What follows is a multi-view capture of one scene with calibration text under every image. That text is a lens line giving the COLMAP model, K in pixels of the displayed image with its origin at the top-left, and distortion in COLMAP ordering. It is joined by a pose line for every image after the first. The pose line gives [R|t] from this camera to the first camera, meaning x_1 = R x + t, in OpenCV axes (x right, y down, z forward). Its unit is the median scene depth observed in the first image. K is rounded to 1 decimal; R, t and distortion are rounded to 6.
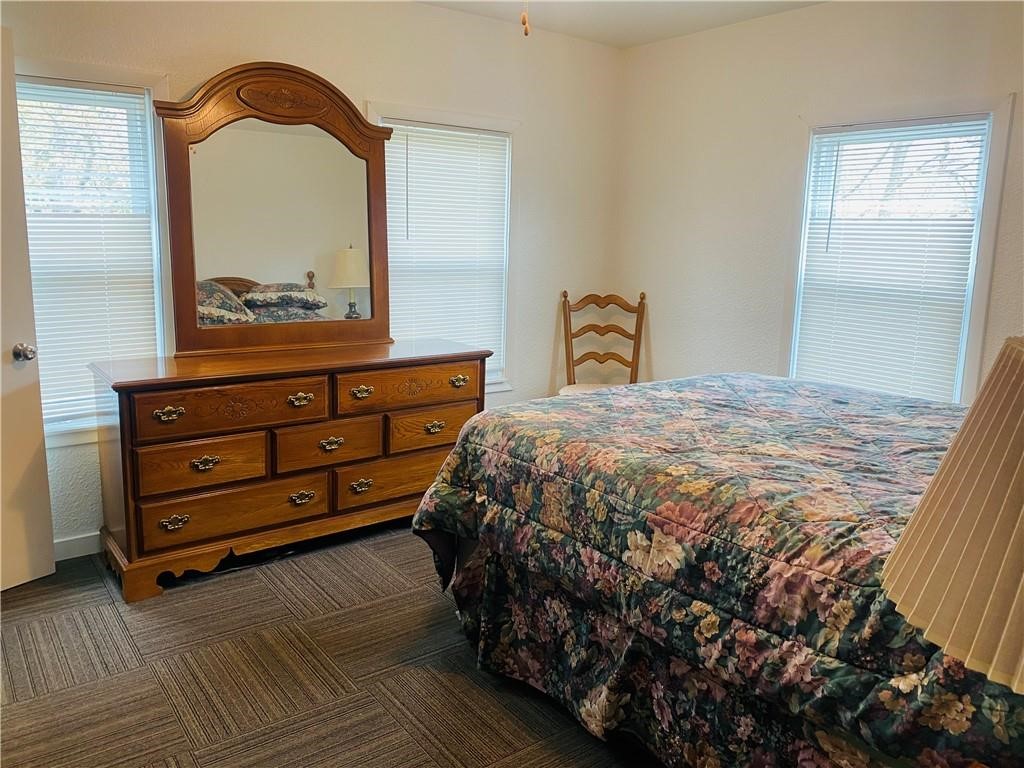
lens RADIAL K [[789.7, 0, 508.4], [0, 789.7, 387.7], [0, 0, 1]] dist [0.057324, -0.043253]
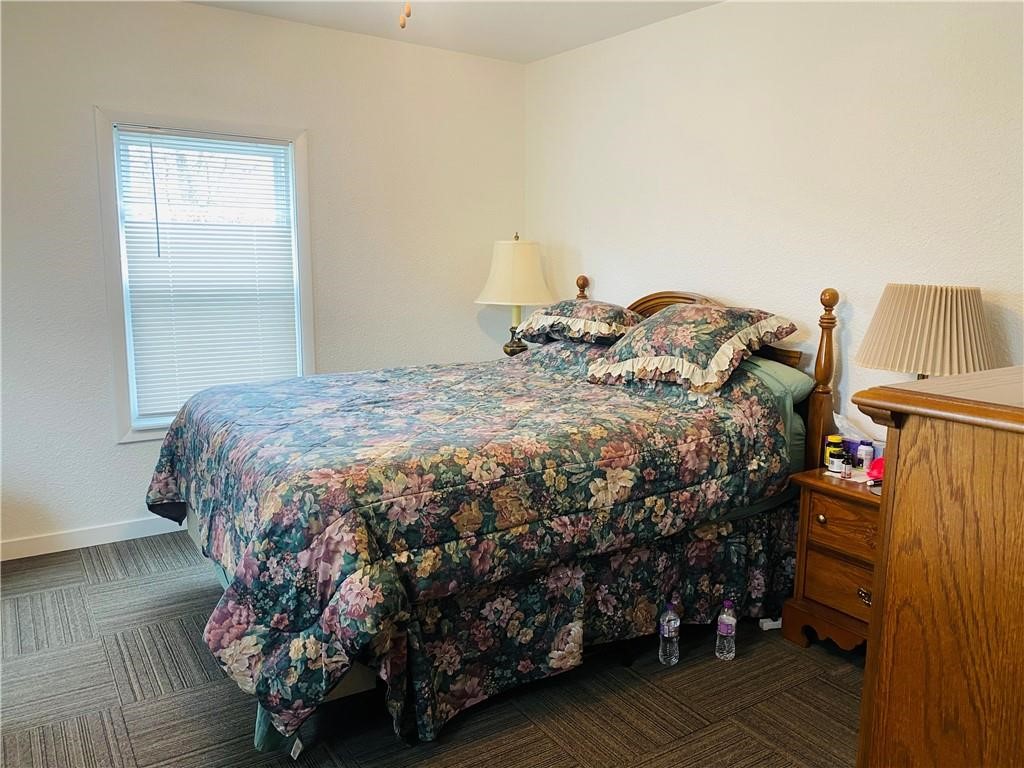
lens RADIAL K [[789.7, 0, 511.2], [0, 789.7, 375.0], [0, 0, 1]] dist [0.057324, -0.043253]
pose [[0.079784, -0.189121, 0.978707, -1.043082], [0.189700, 0.966774, 0.171351, -0.221488], [-0.978595, 0.171990, 0.113009, 0.938194]]
